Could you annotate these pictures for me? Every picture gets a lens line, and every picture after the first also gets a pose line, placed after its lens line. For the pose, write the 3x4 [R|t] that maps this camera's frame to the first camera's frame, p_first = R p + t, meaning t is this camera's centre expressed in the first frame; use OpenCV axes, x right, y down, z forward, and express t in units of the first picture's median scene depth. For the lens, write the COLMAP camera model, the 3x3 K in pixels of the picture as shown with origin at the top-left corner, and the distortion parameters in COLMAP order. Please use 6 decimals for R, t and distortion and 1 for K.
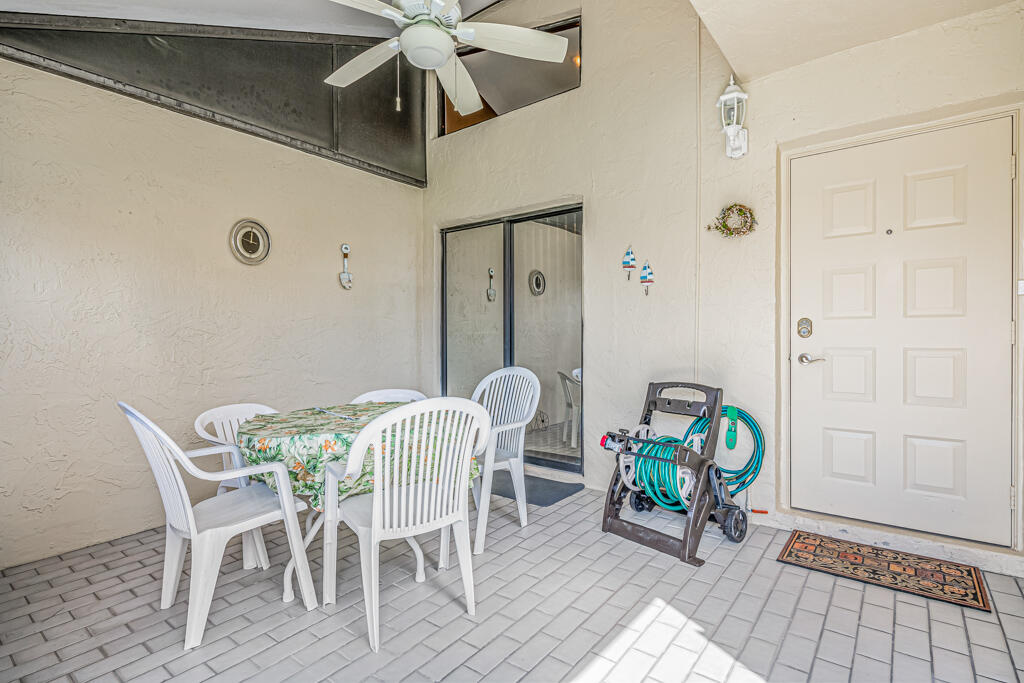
lens RADIAL K [[503.9, 0, 512.1], [0, 503.9, 342.4], [0, 0, 1]] dist [-0.000911, -0.000633]
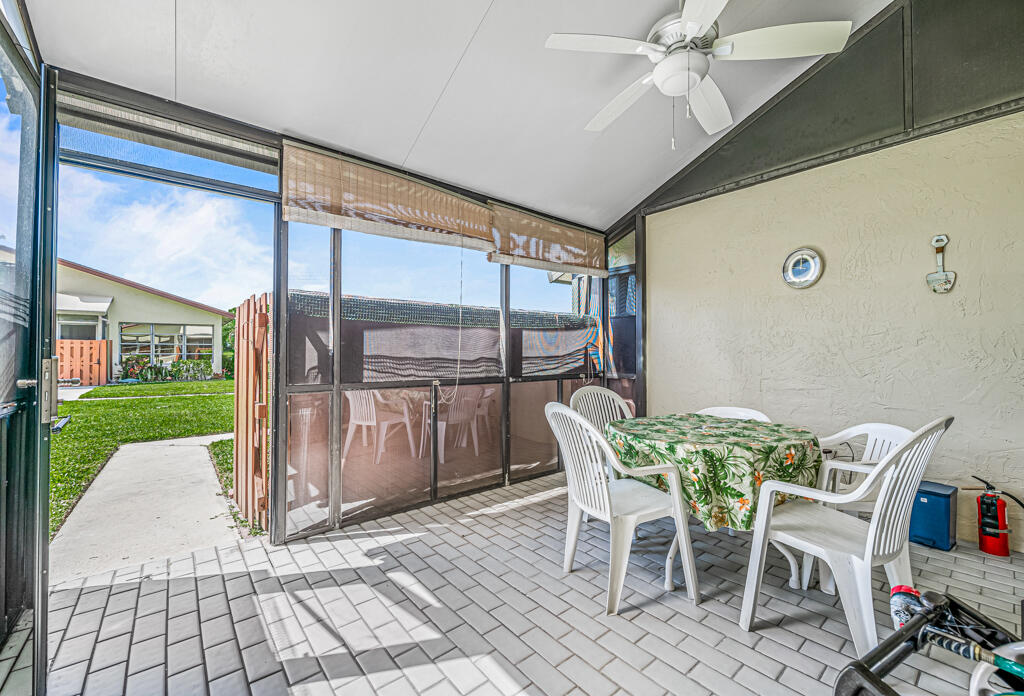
lens RADIAL K [[393.7, 0, 512.5], [0, 393.7, 346.2], [0, 0, 1]] dist [-0.001541, -0.000028]
pose [[-0.198639, -0.014160, -0.979970, 0.578056], [-0.013876, 0.999836, -0.011635, -0.011501], [0.979975, 0.011287, -0.198803, 0.707716]]
